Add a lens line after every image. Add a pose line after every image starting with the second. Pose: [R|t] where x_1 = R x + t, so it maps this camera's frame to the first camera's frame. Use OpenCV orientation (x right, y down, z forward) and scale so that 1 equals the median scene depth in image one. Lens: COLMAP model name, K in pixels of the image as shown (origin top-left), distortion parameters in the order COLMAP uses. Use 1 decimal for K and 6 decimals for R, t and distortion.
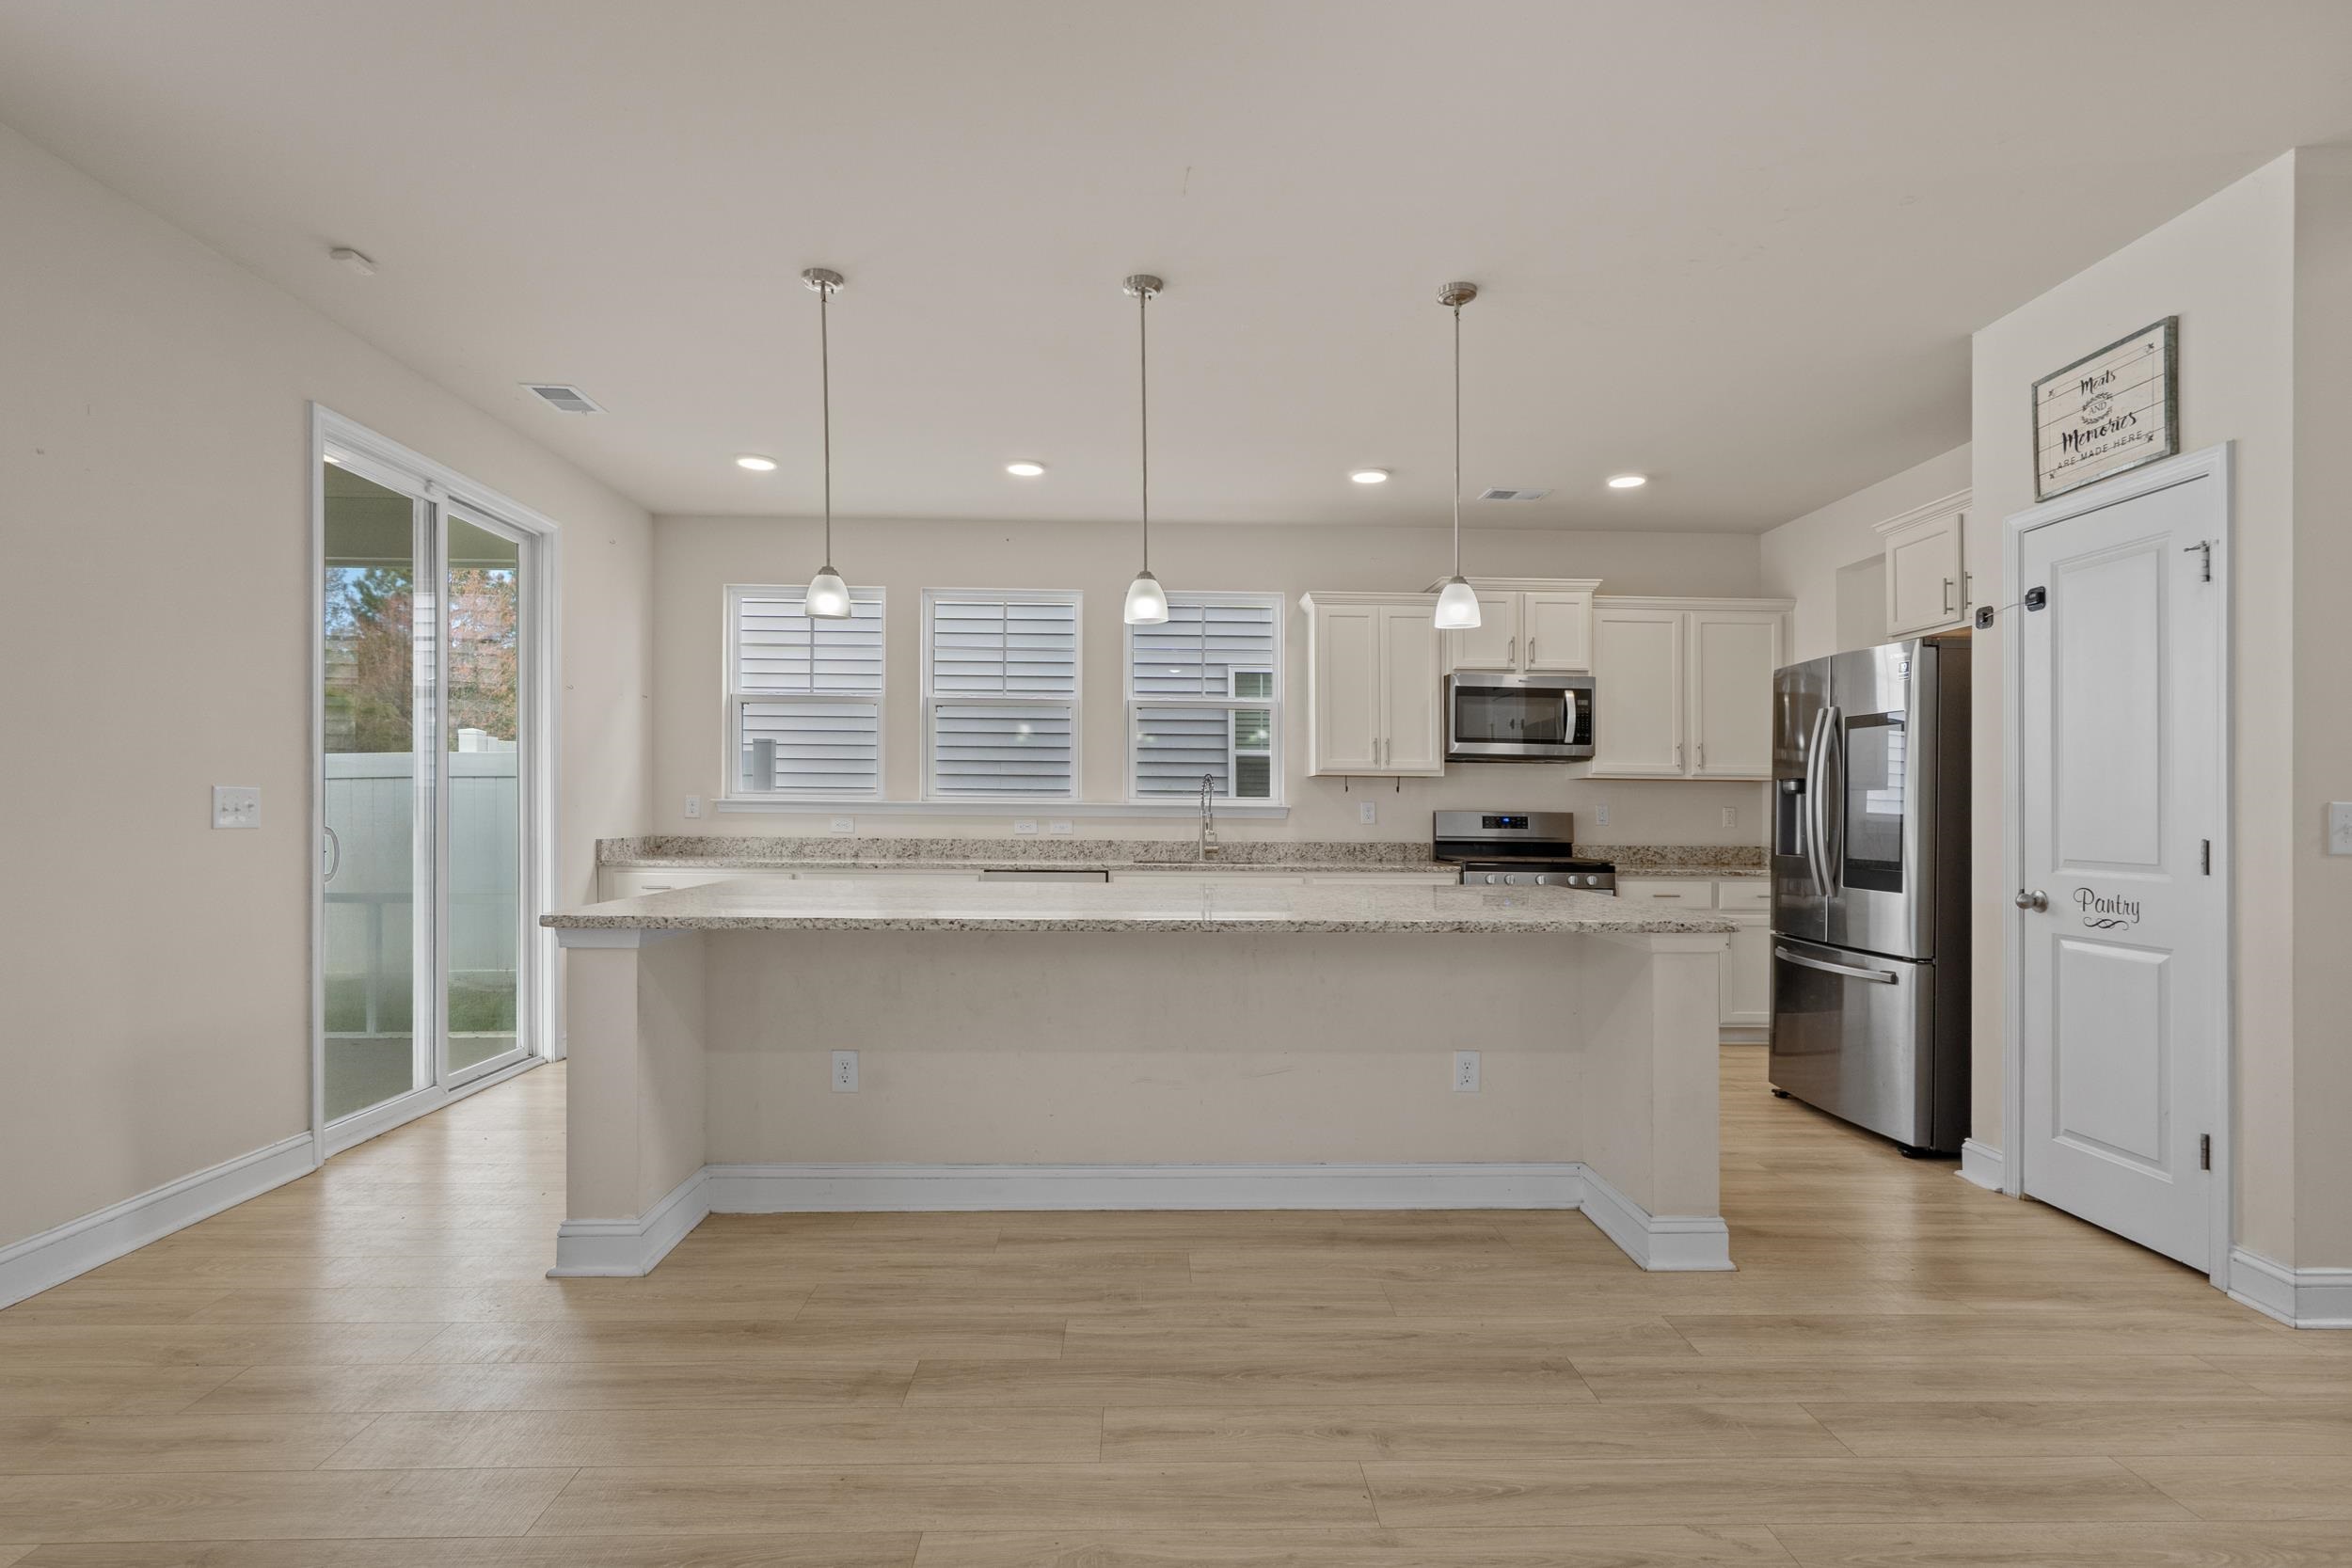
lens RADIAL K [[1136.7, 0, 1169.7], [0, 1136.7, 776.4], [0, 0, 1]] dist [0.001639, 0.002045]
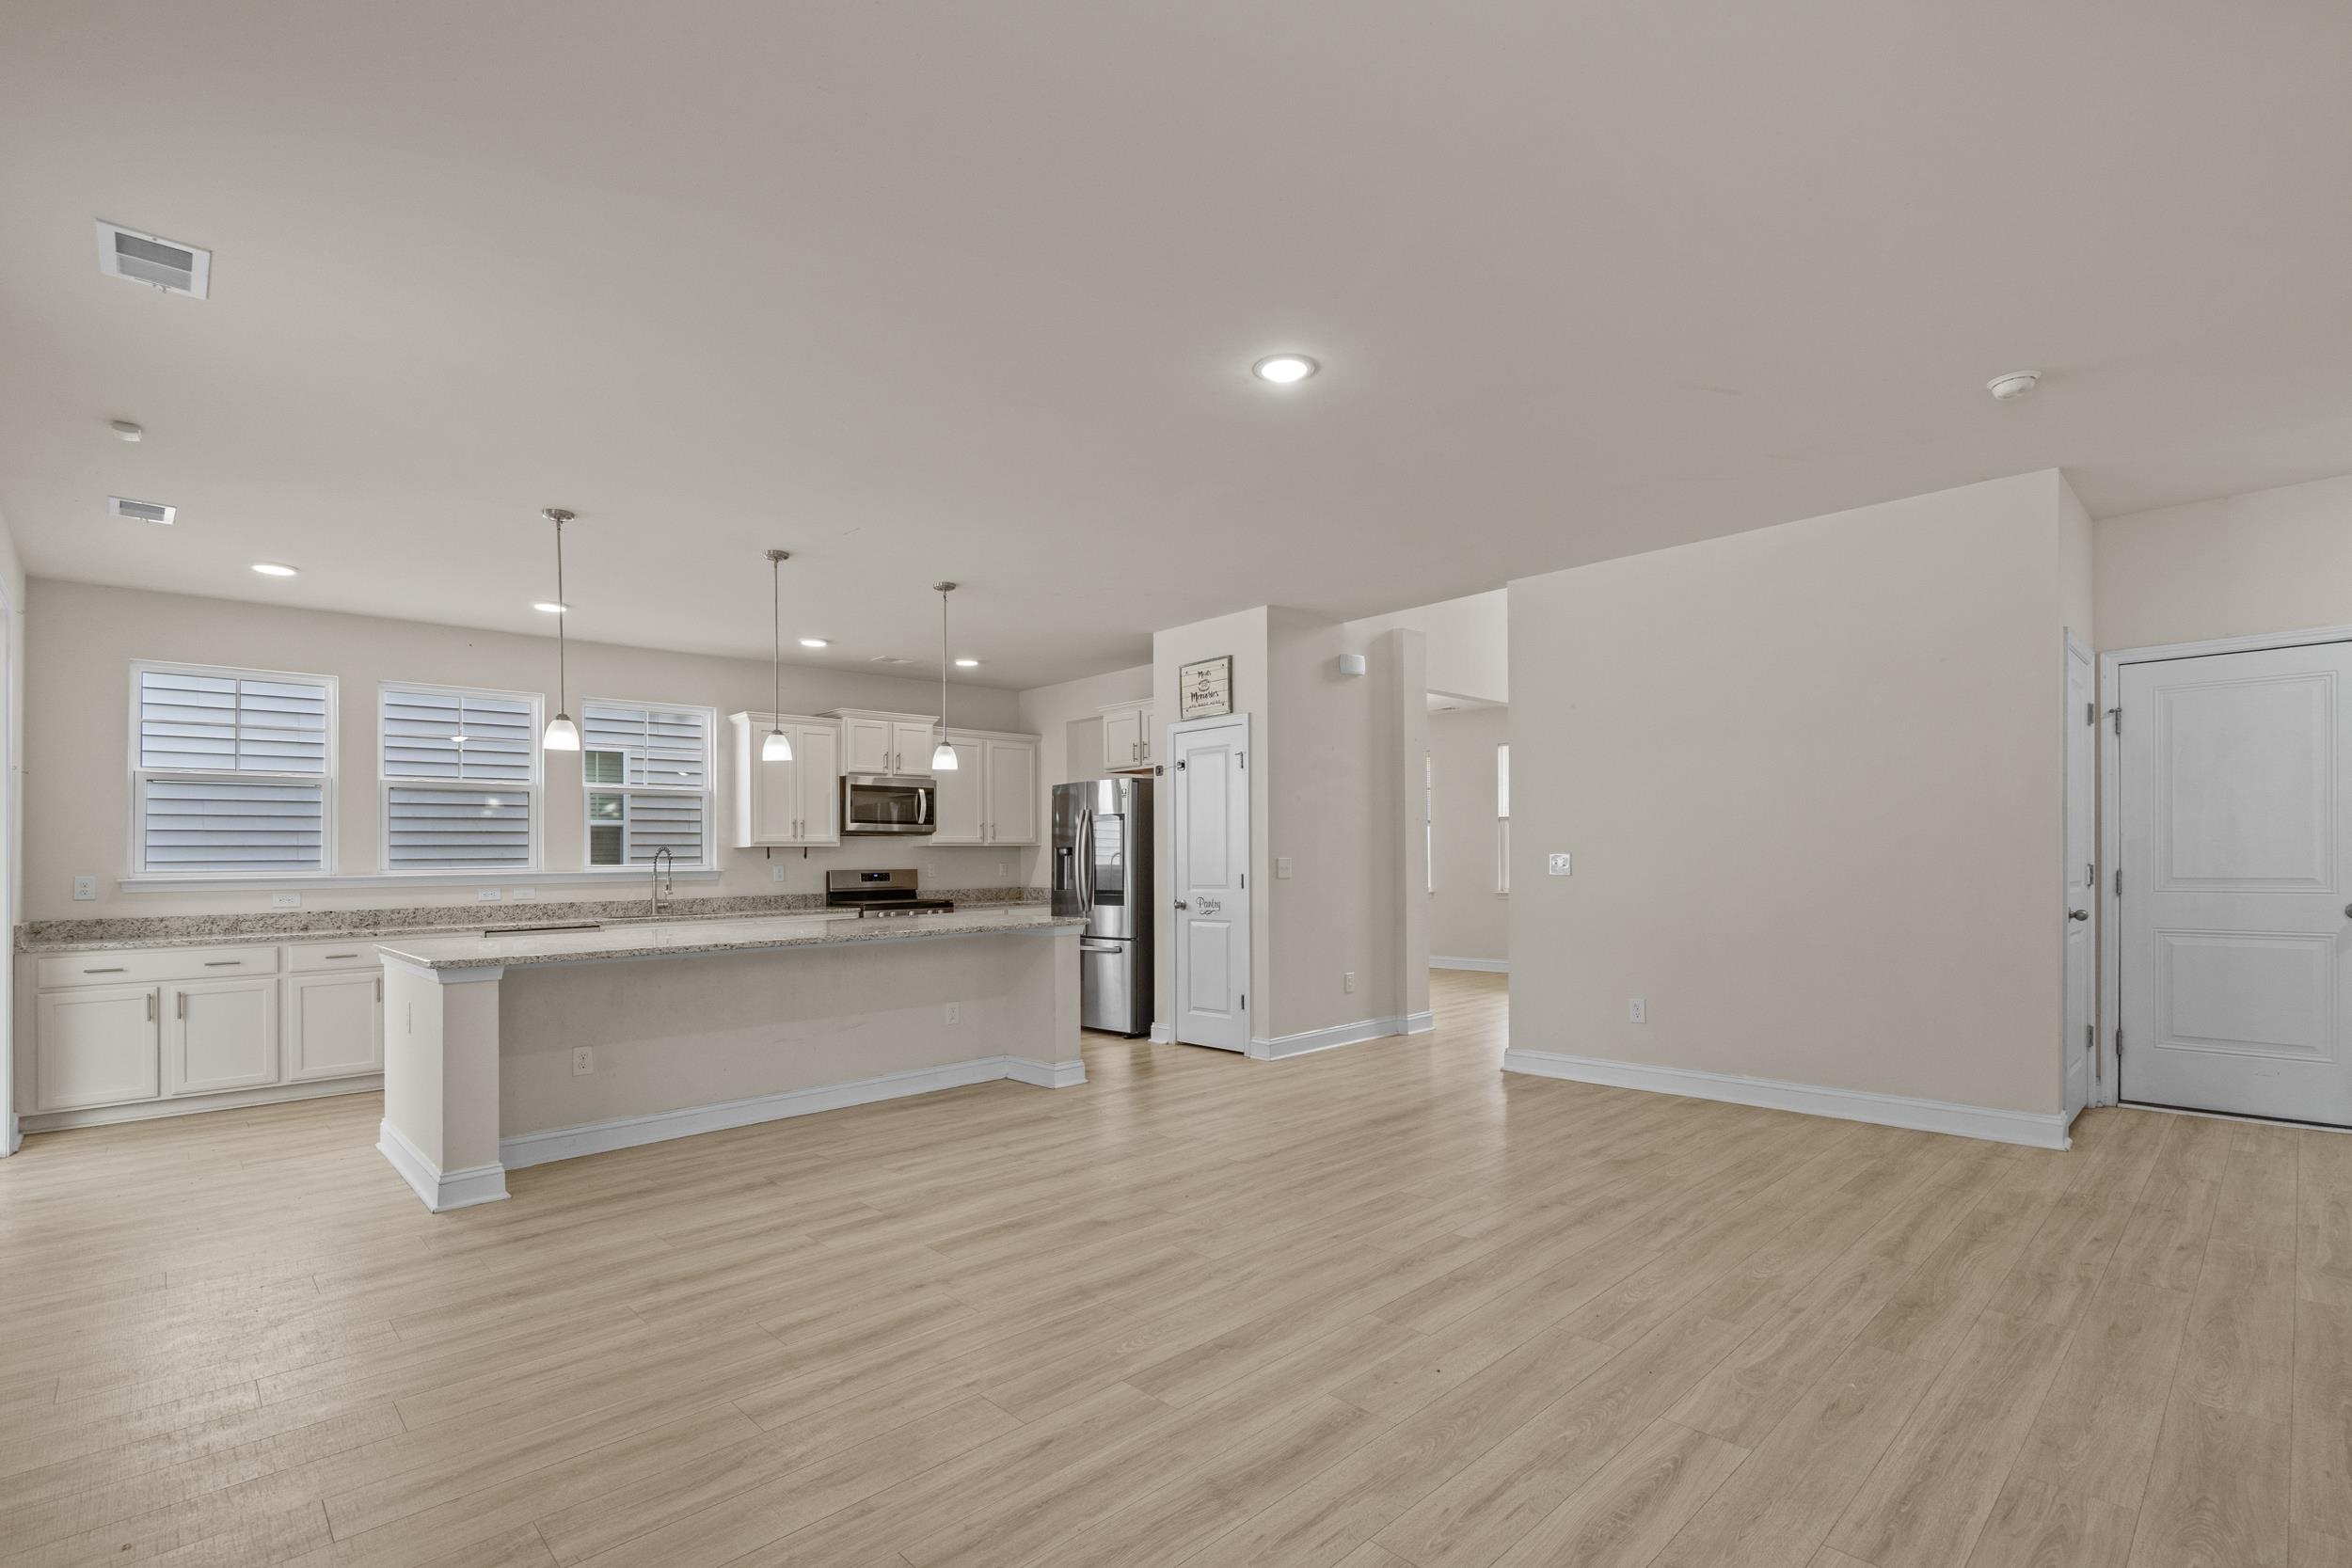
lens RADIAL K [[1072.8, 0, 1183.6], [0, 1072.8, 830.1], [0, 0, 1]] dist [-0.003752, 0.000535]
pose [[0.741200, -0.003364, 0.671276, -0.613713], [0.004559, 0.999990, -0.000023, -0.033007], [-0.671269, 0.003077, 0.741208, -0.522949]]
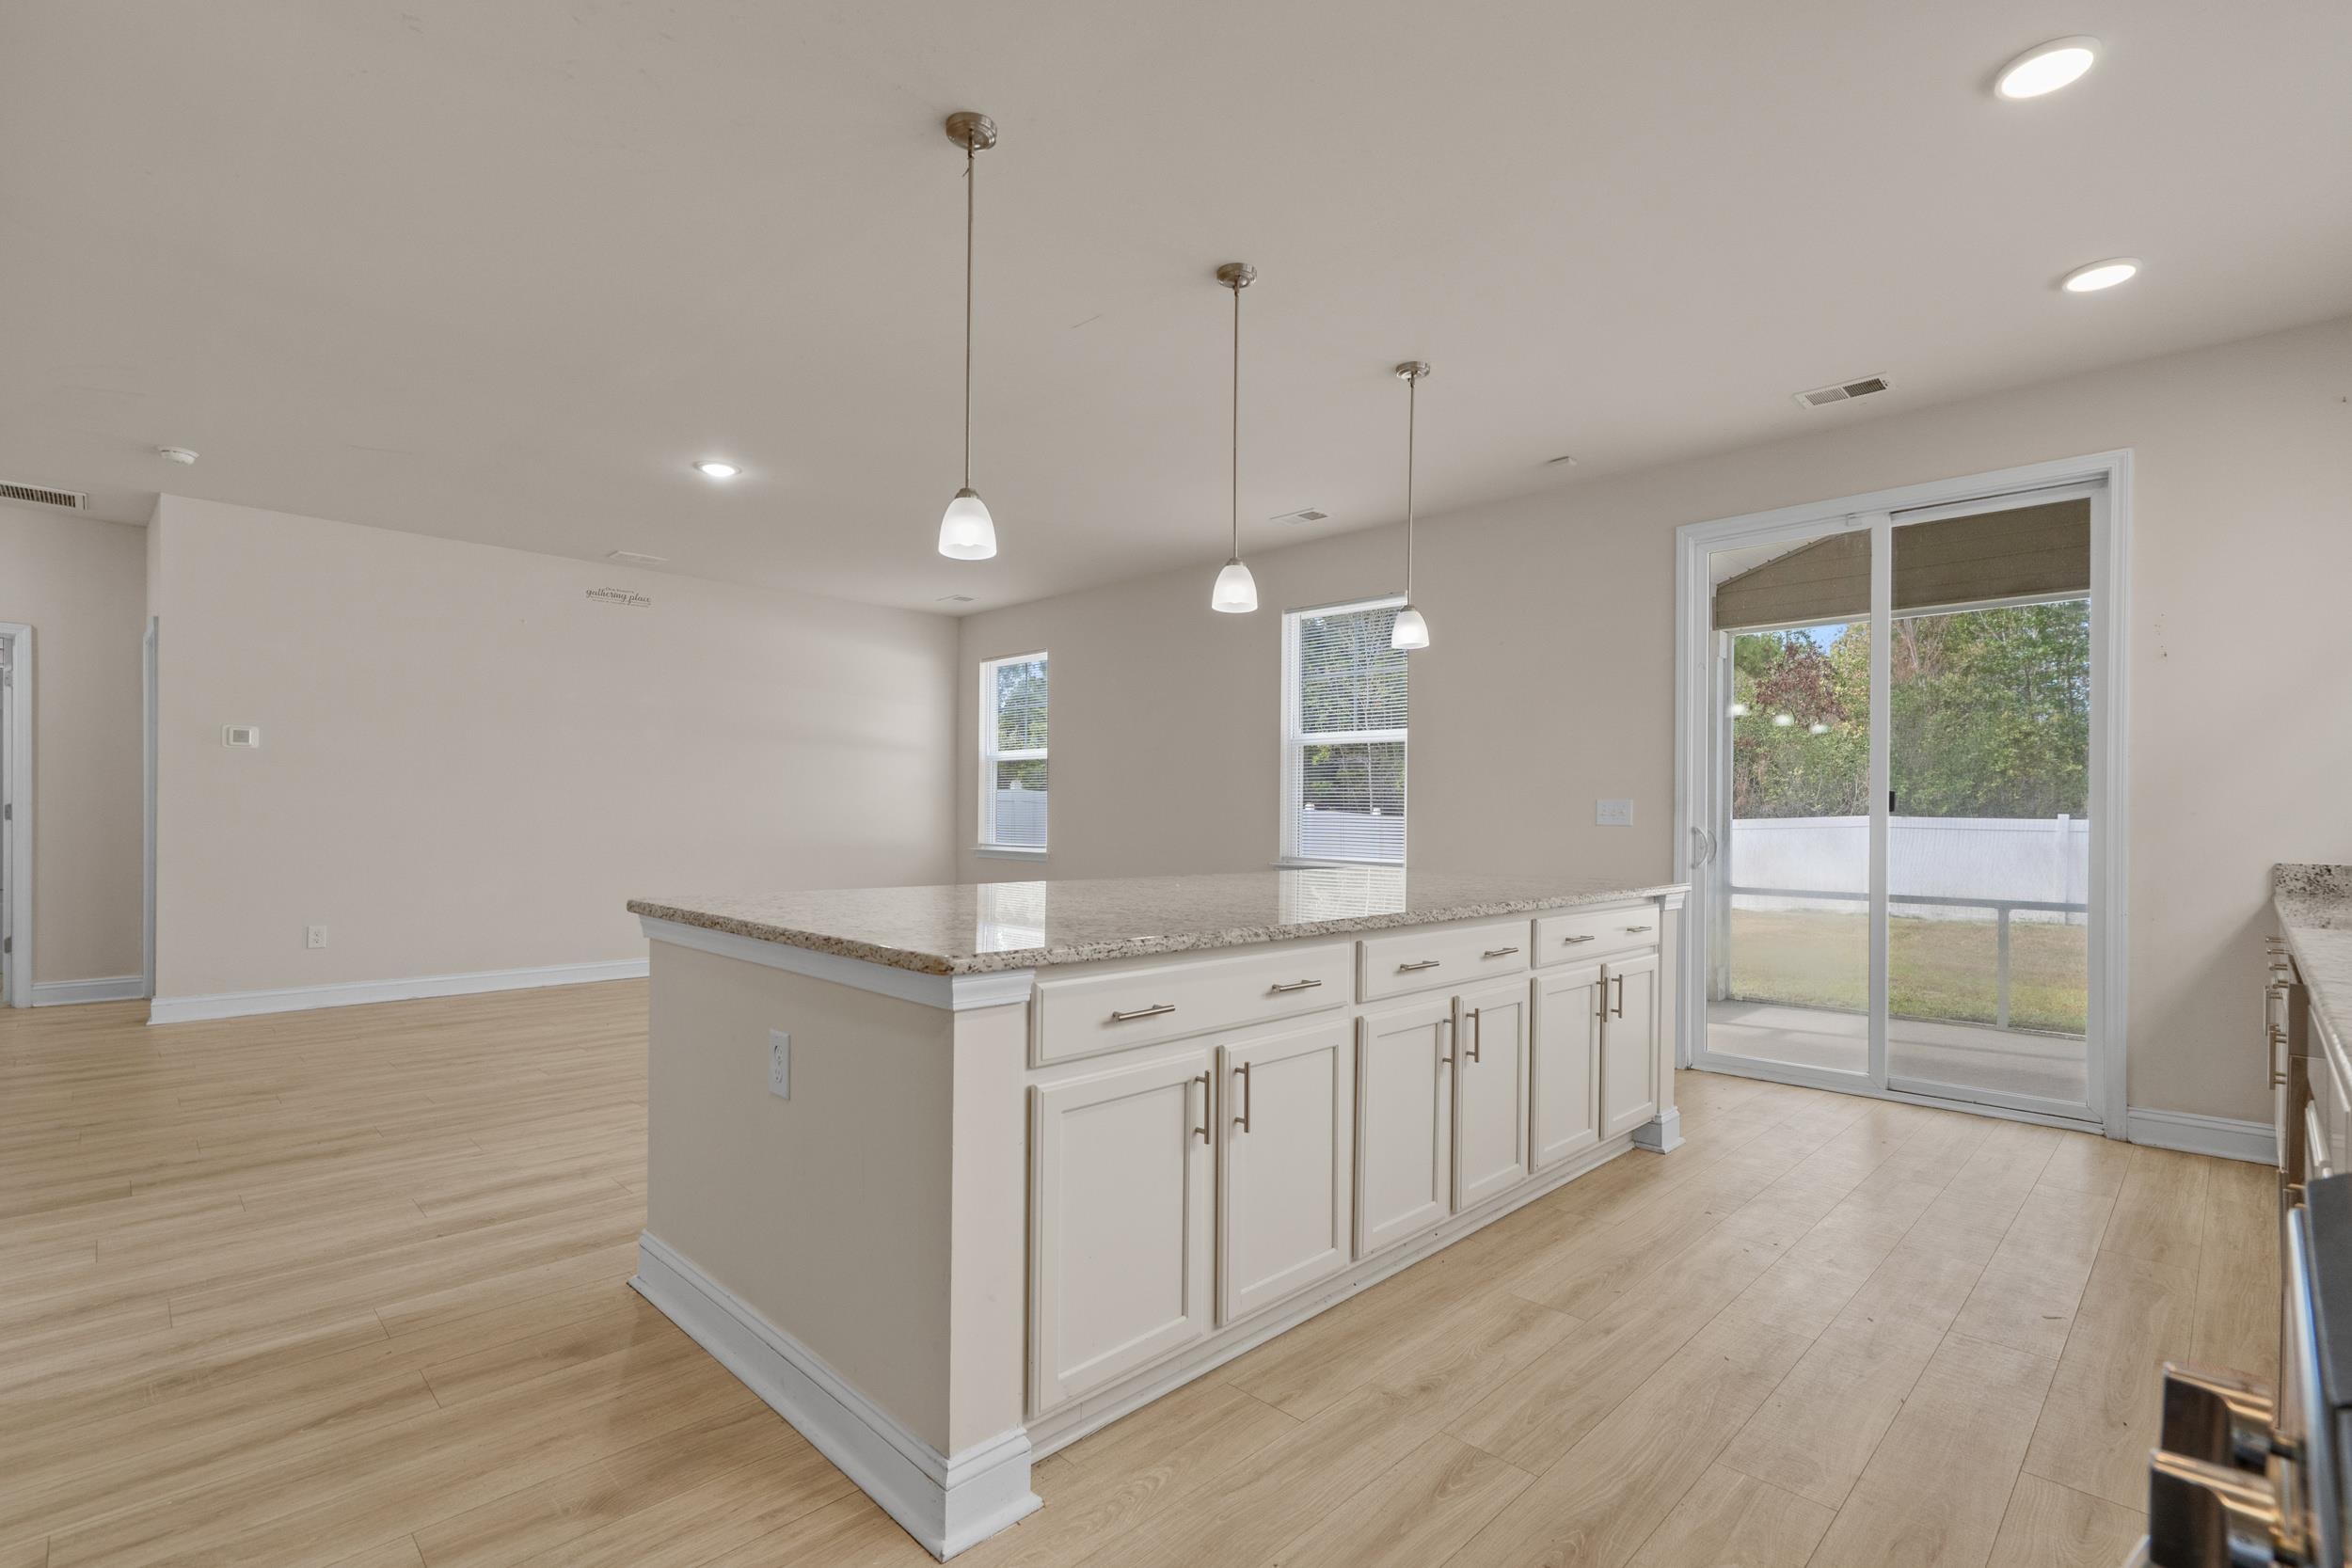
lens RADIAL K [[1072.8, 0, 1159.4], [0, 1072.8, 795.5], [0, 0, 1]] dist [-0.003752, 0.000535]
pose [[-0.730525, -0.031117, -0.682176, 0.669400], [0.000954, 0.998914, -0.046586, 0.071117], [0.682885, -0.034682, -0.729702, 1.646752]]
